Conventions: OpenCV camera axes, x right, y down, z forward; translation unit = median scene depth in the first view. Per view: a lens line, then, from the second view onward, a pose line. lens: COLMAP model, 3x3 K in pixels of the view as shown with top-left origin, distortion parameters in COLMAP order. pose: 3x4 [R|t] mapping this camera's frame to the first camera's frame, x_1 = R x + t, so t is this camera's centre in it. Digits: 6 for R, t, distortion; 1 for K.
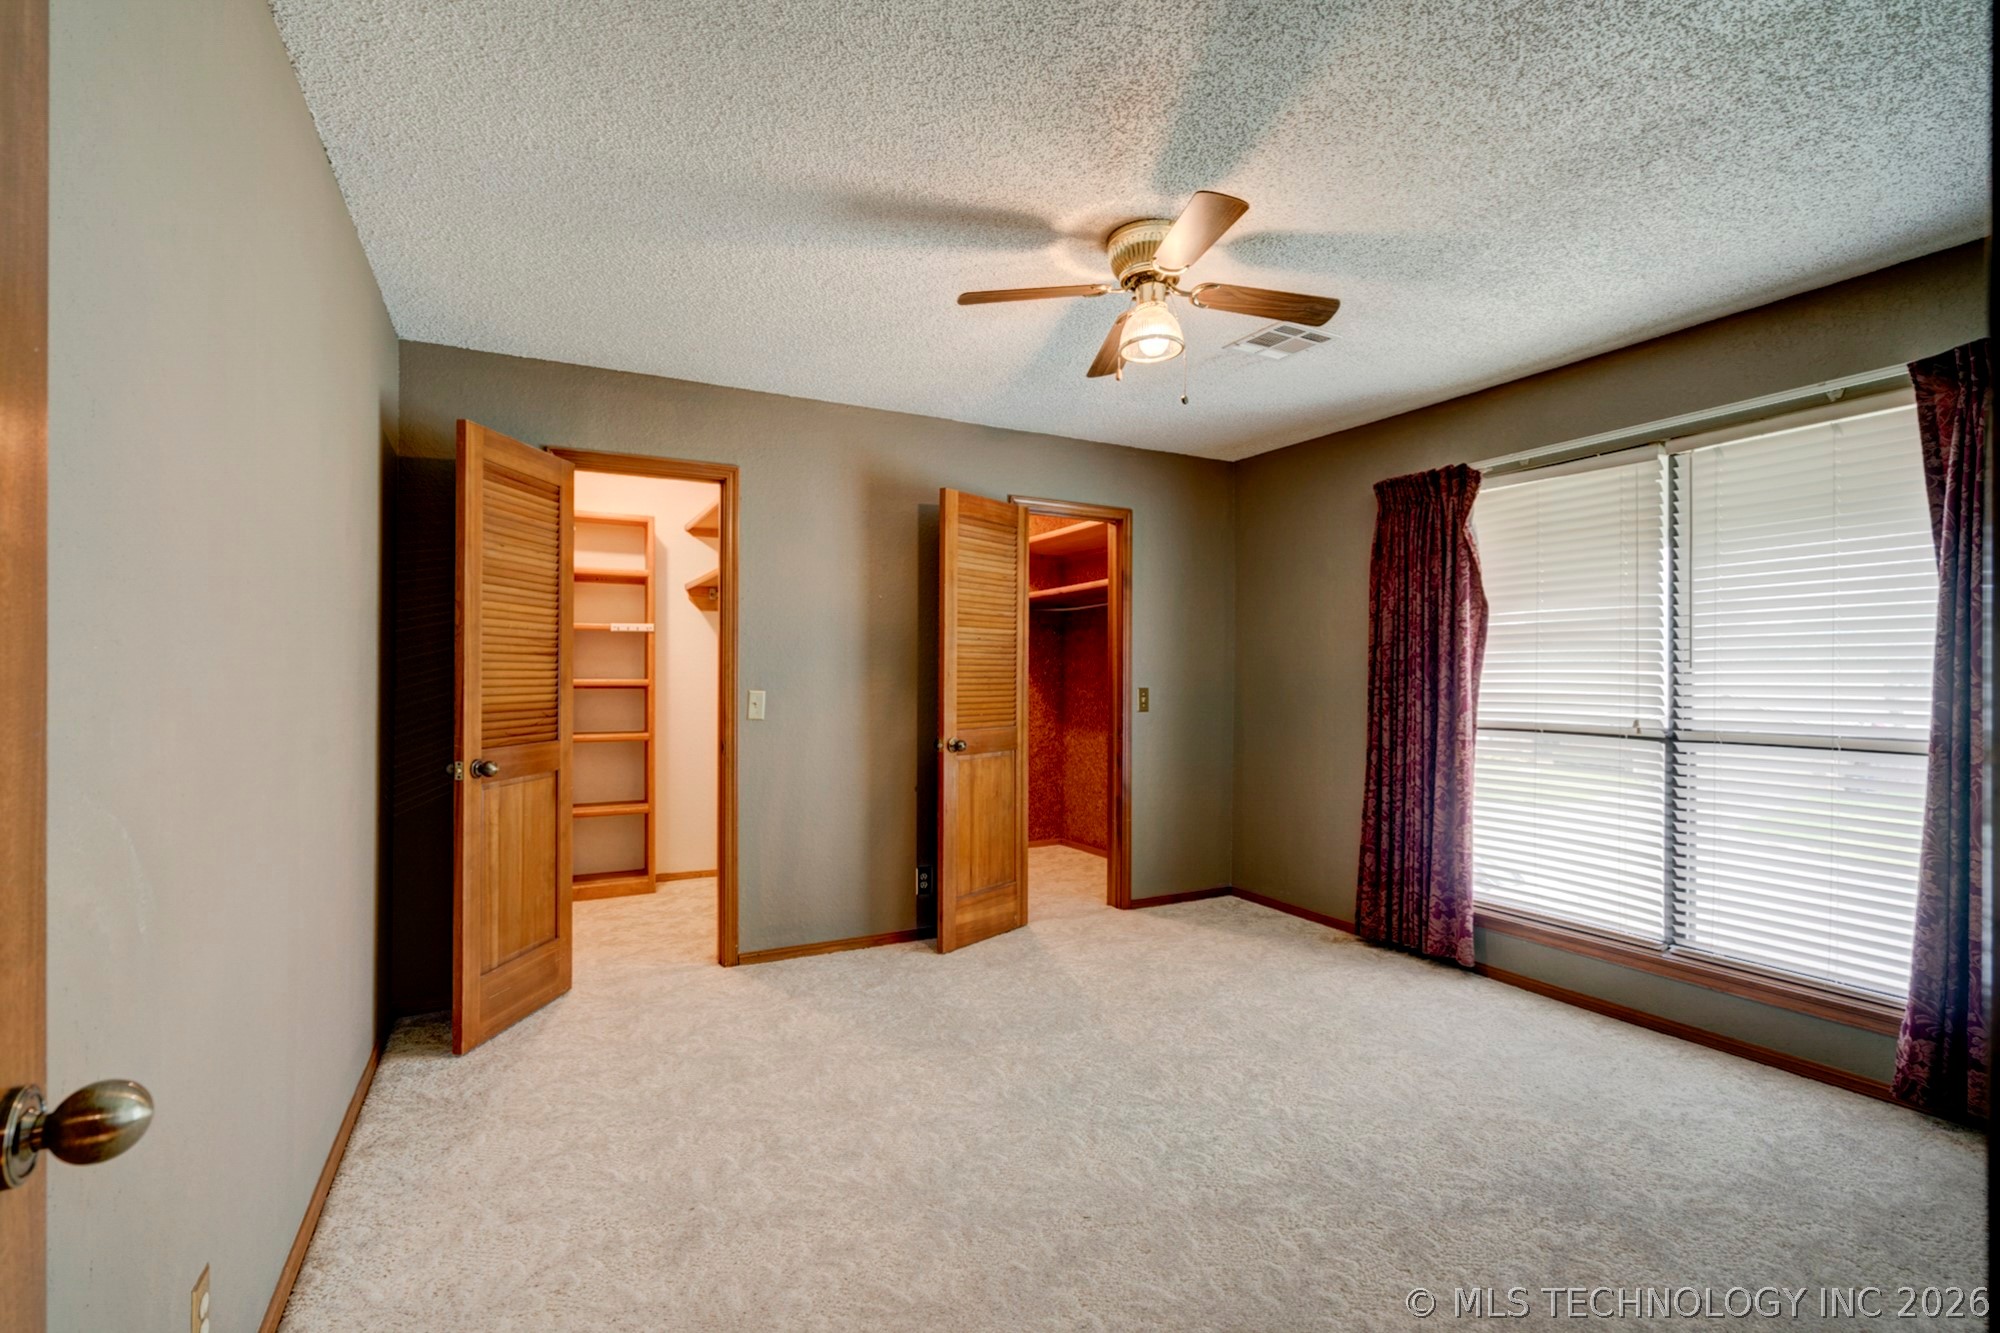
lens RADIAL K [[903.1, 0, 994.2], [0, 903.1, 671.1], [0, 0, 1]] dist [-0.009078, 0.004017]
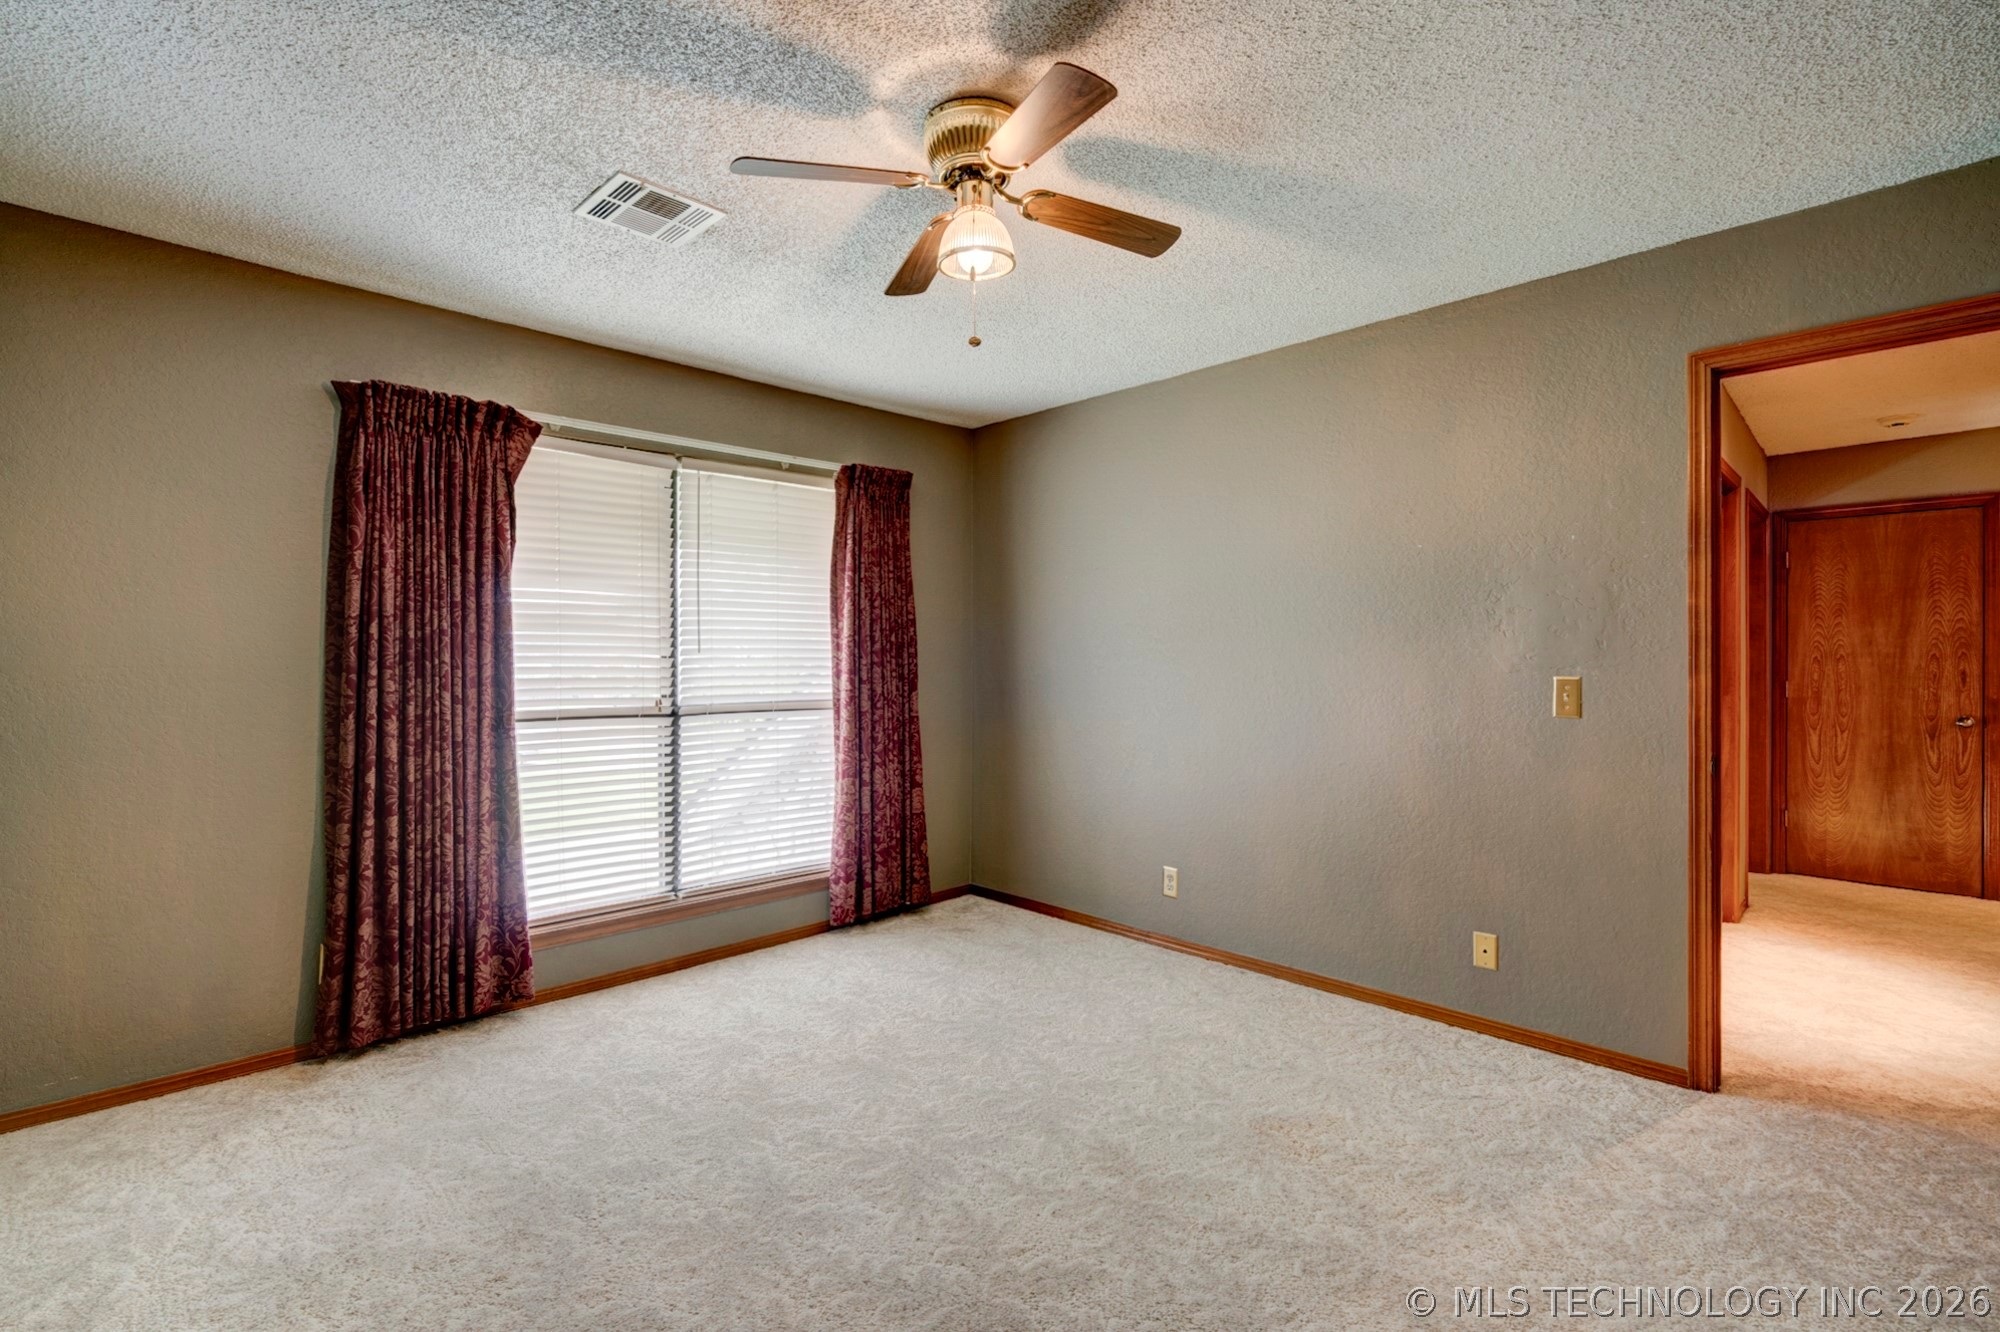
lens RADIAL K [[903.1, 0, 988.8], [0, 903.1, 665.8], [0, 0, 1]] dist [-0.009078, 0.004017]
pose [[-0.284037, -0.004581, 0.958802, -0.445565], [-0.002725, 0.999988, 0.003971, 0.006465], [-0.958810, -0.001485, -0.284046, 0.890385]]
